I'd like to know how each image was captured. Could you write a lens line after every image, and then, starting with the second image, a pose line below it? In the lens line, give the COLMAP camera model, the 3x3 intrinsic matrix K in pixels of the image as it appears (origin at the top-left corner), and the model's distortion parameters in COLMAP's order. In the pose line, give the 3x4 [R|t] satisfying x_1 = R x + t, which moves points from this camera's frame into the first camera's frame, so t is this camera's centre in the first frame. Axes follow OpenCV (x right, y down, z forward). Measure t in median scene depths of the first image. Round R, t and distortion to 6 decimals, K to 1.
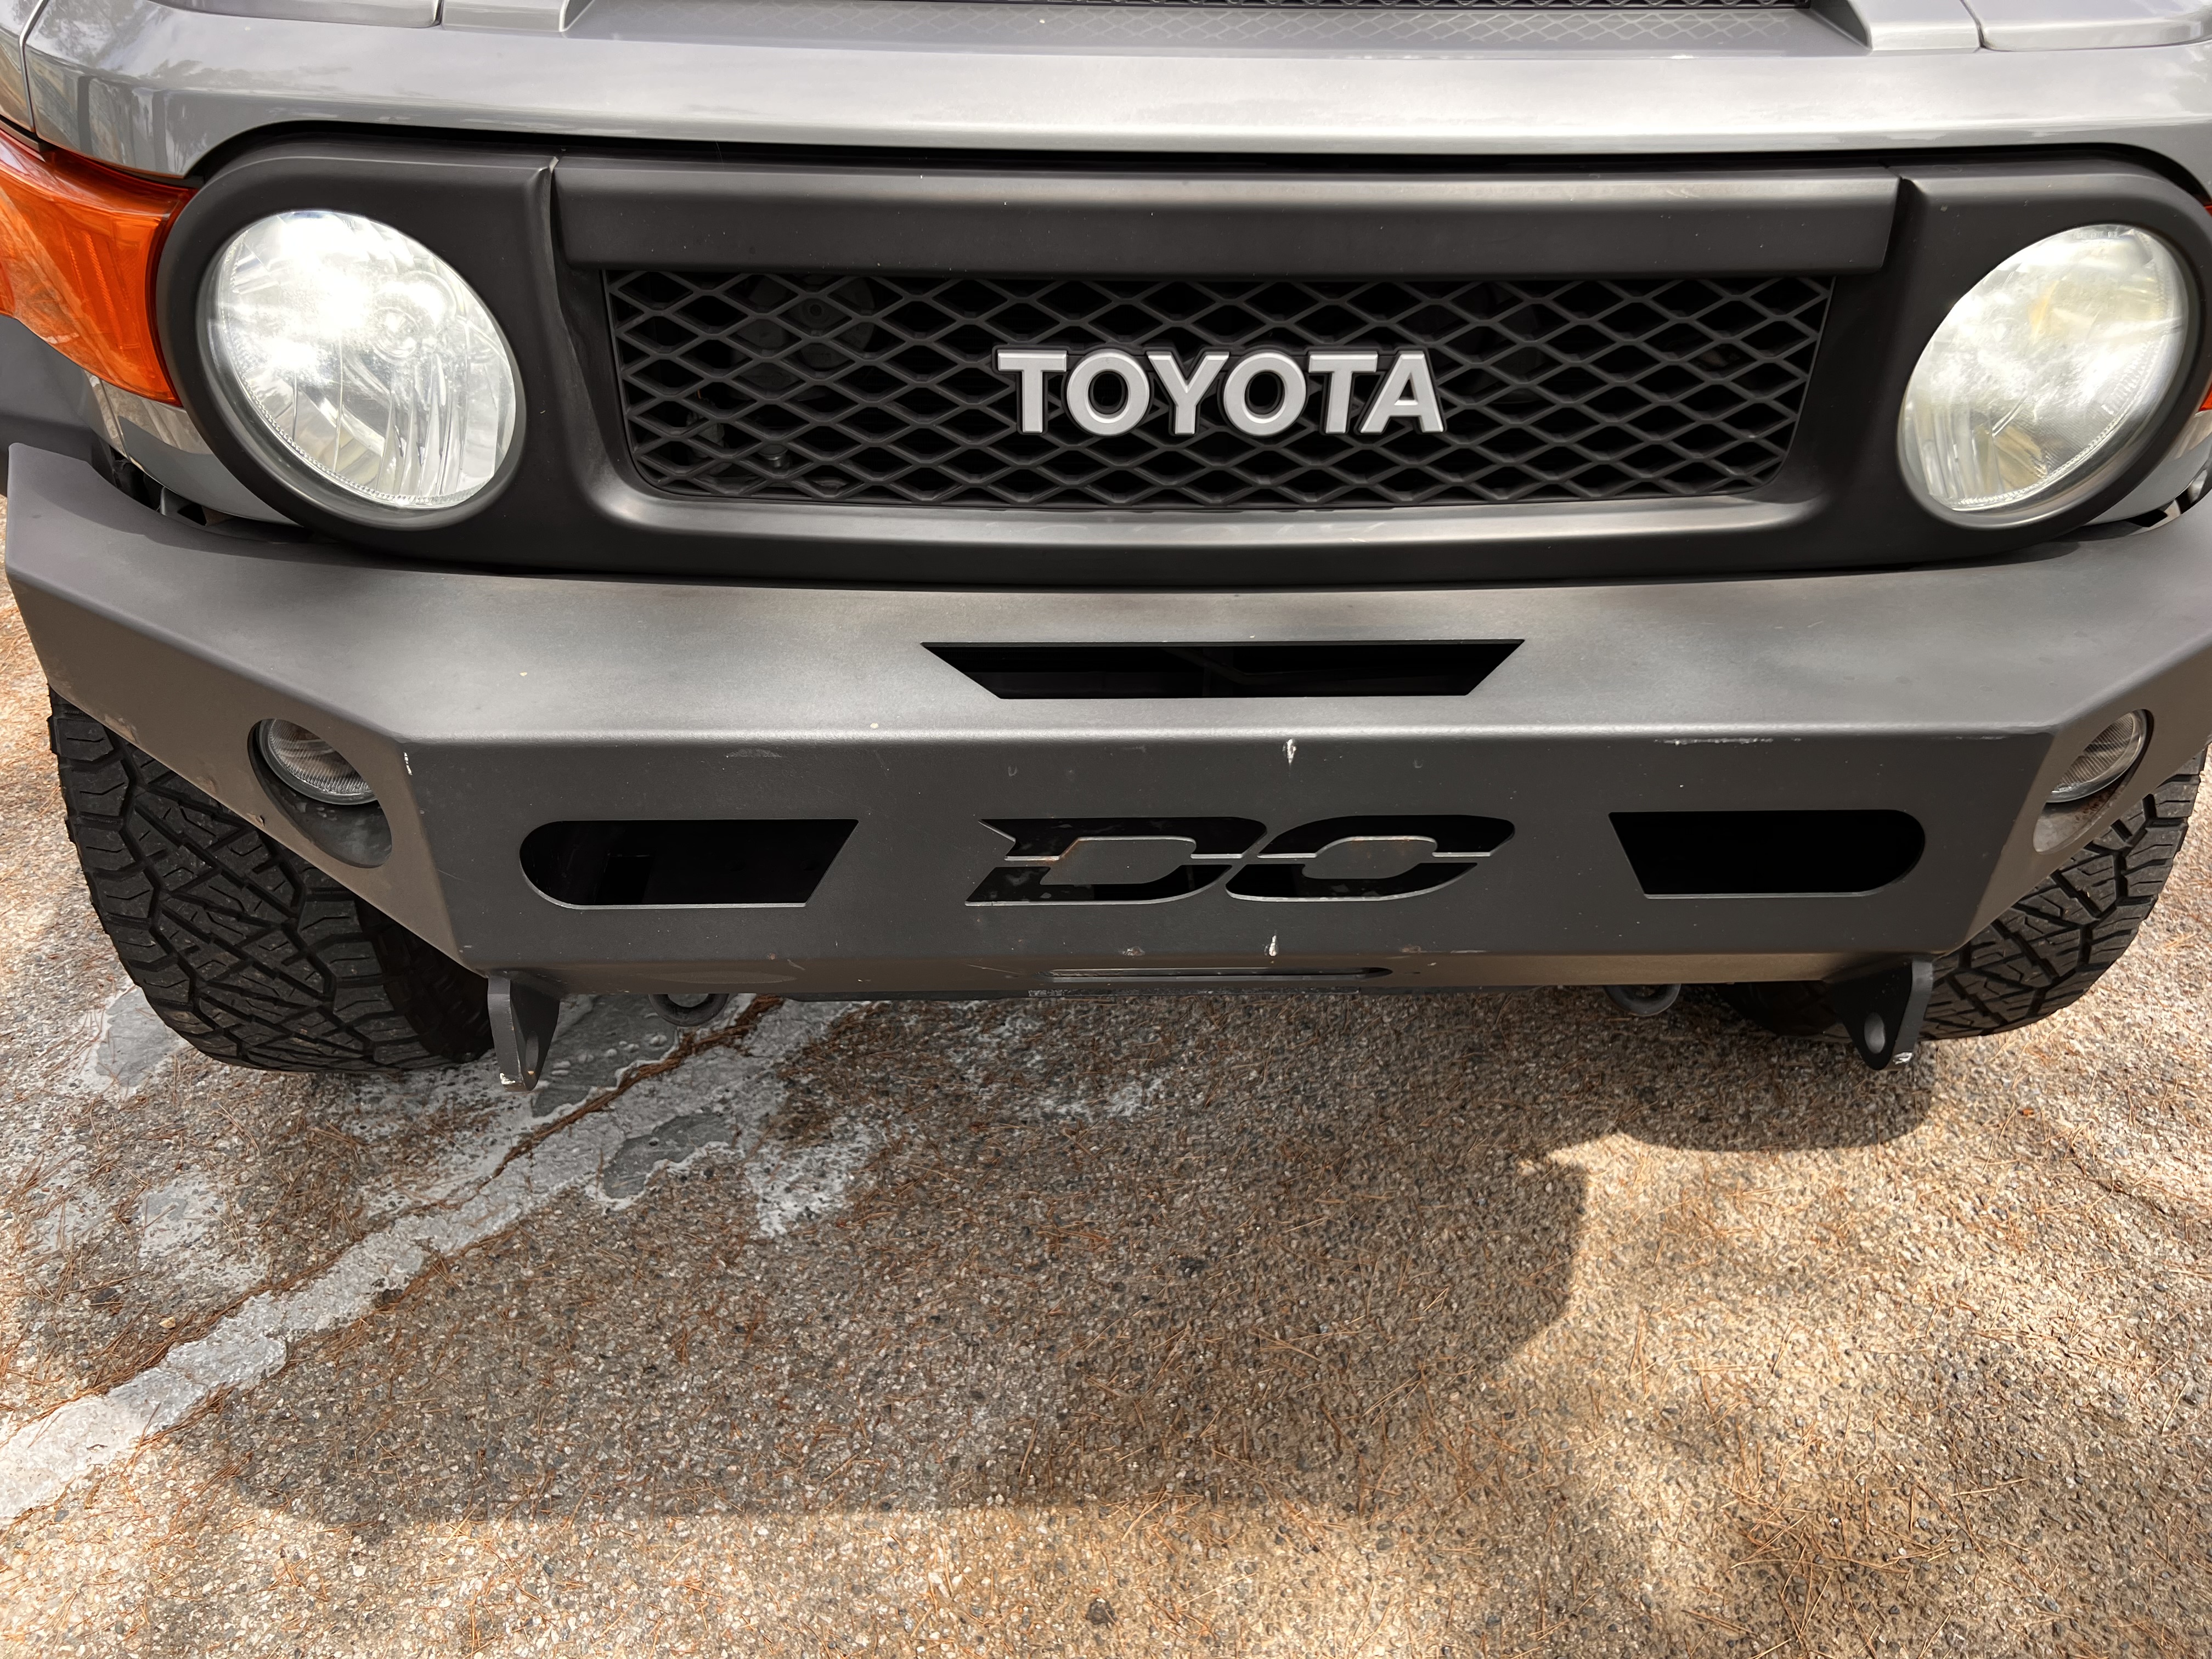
lens RADIAL K [[1666.5, 0, 1096.9], [0, 1666.5, 842.5], [0, 0, 1]] dist [0.040376, -0.046265]
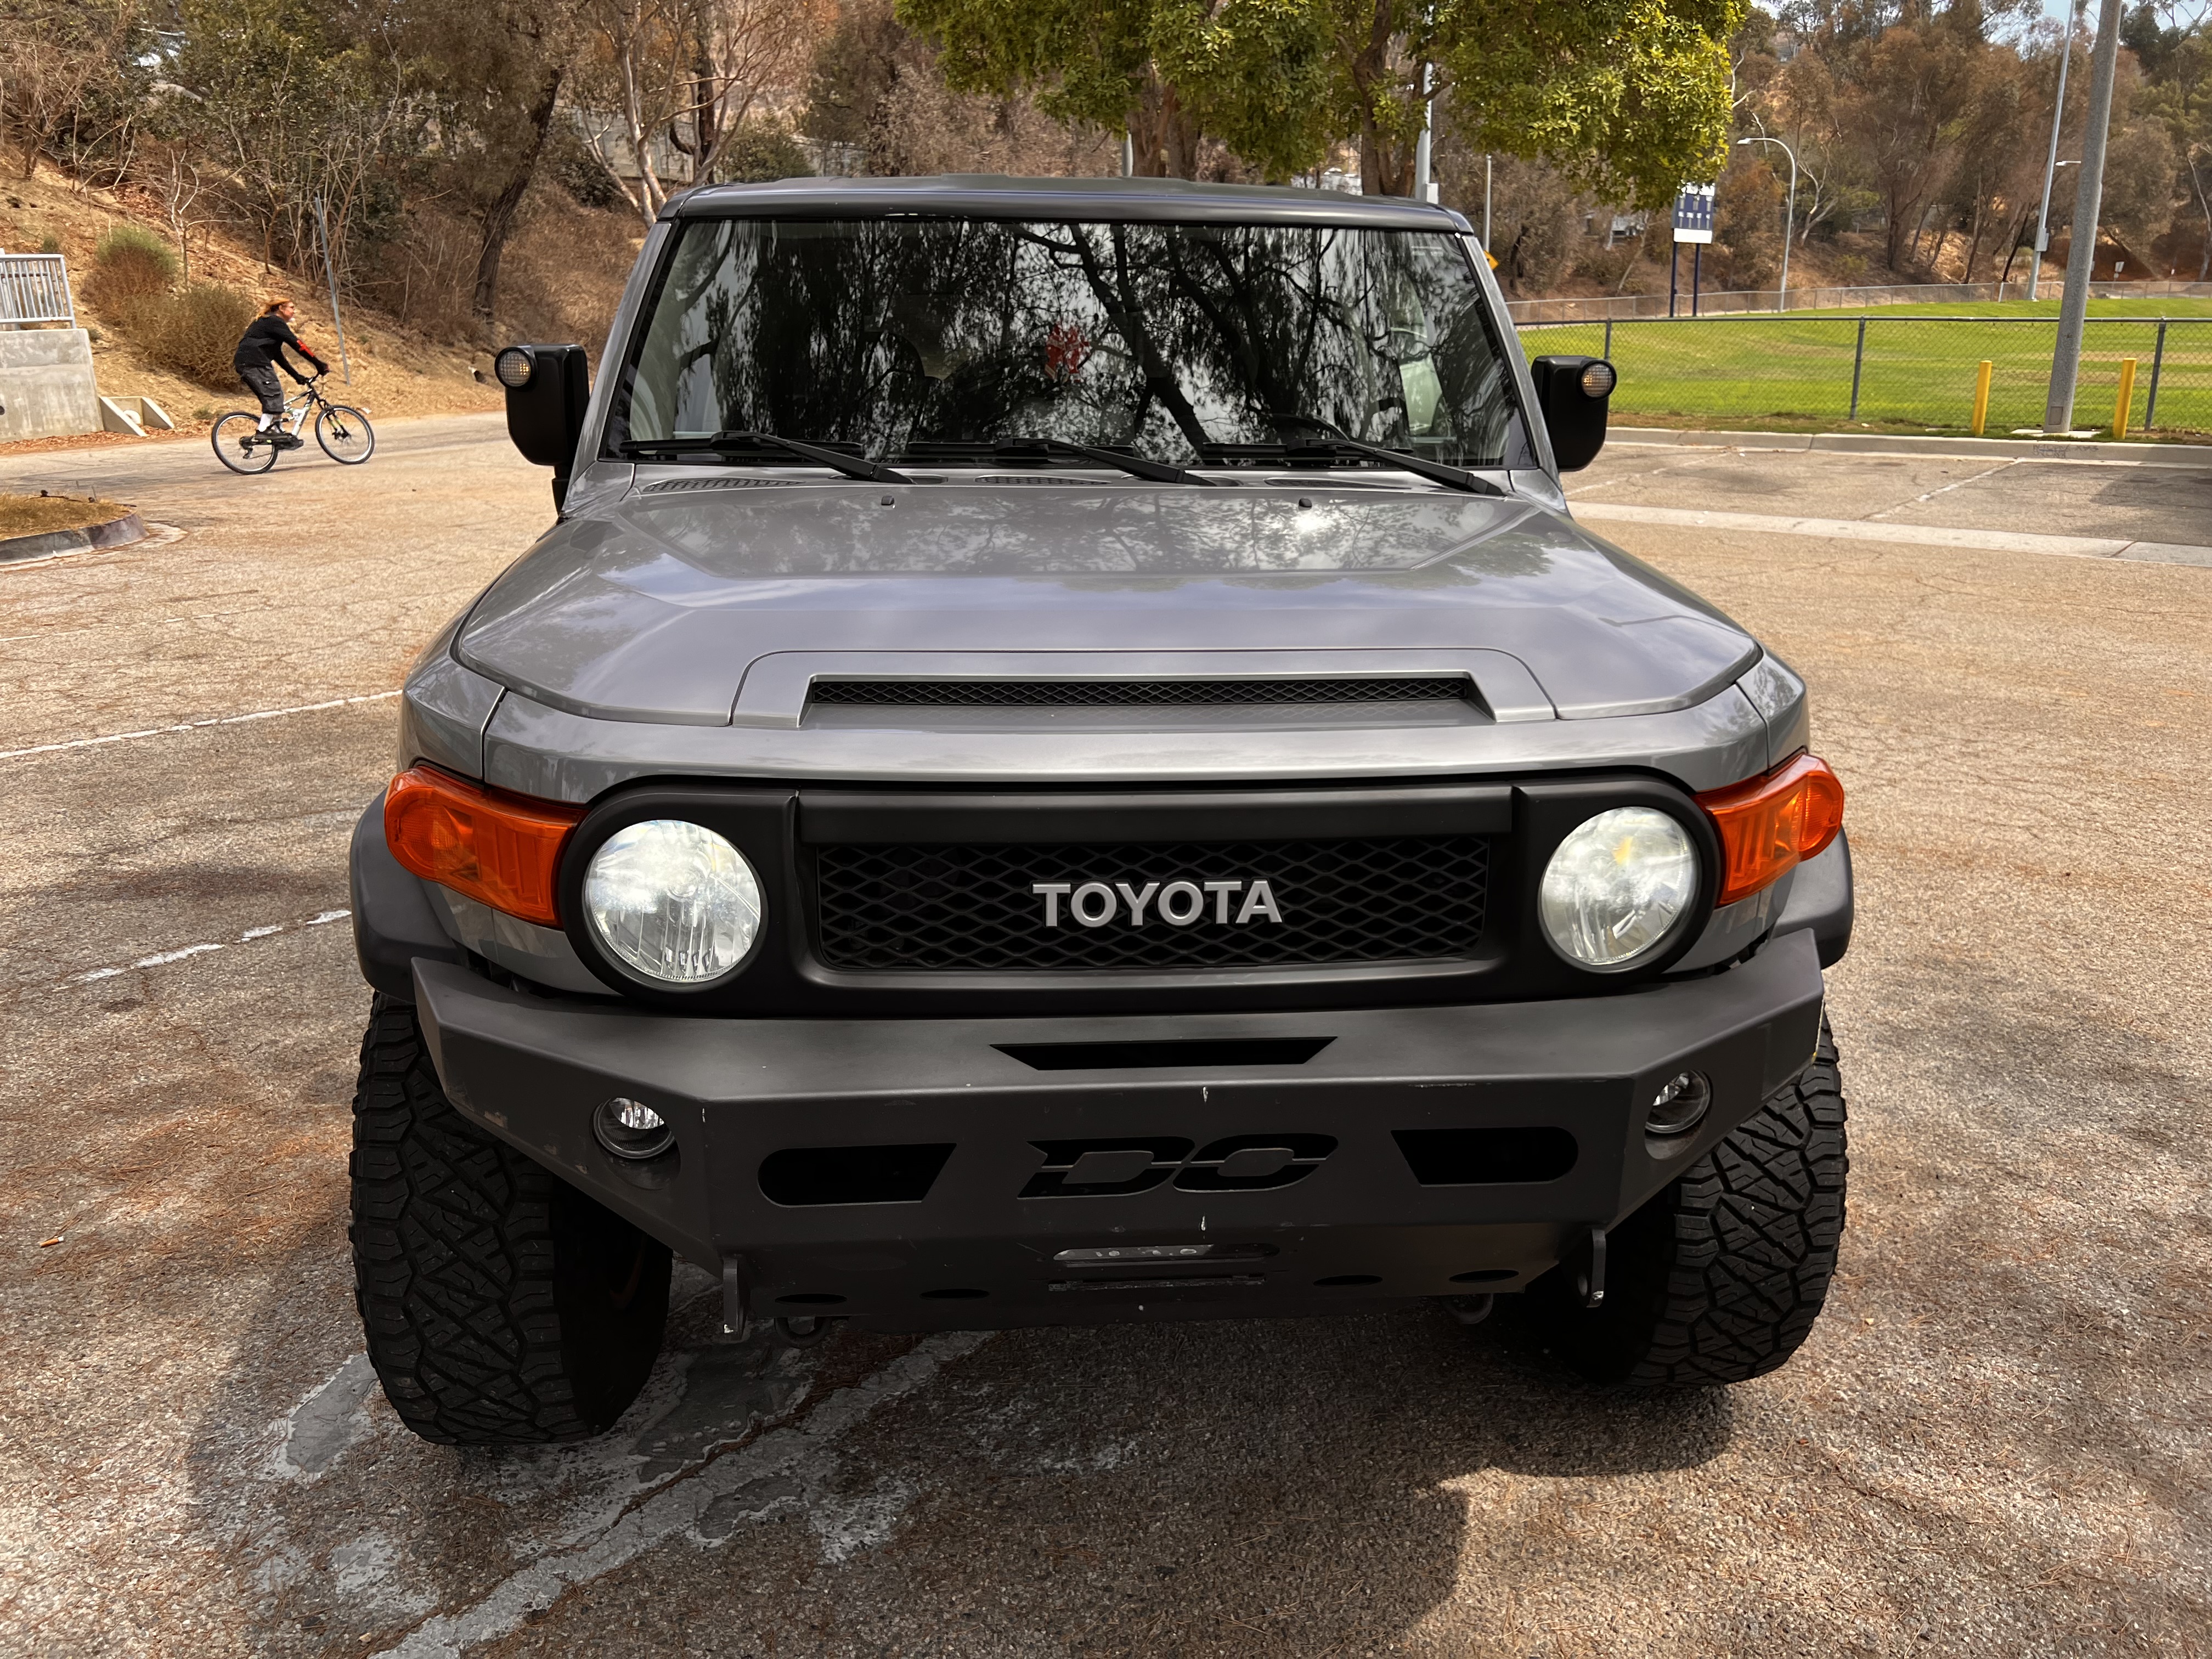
lens RADIAL K [[1666.5, 0, 1105.4], [0, 1666.5, 827.6], [0, 0, 1]] dist [0.040376, -0.046265]
pose [[0.999004, -0.020397, 0.039688, -0.029471], [0.032318, 0.944009, -0.328334, 0.141597], [-0.030769, 0.329289, 0.943728, -0.421525]]
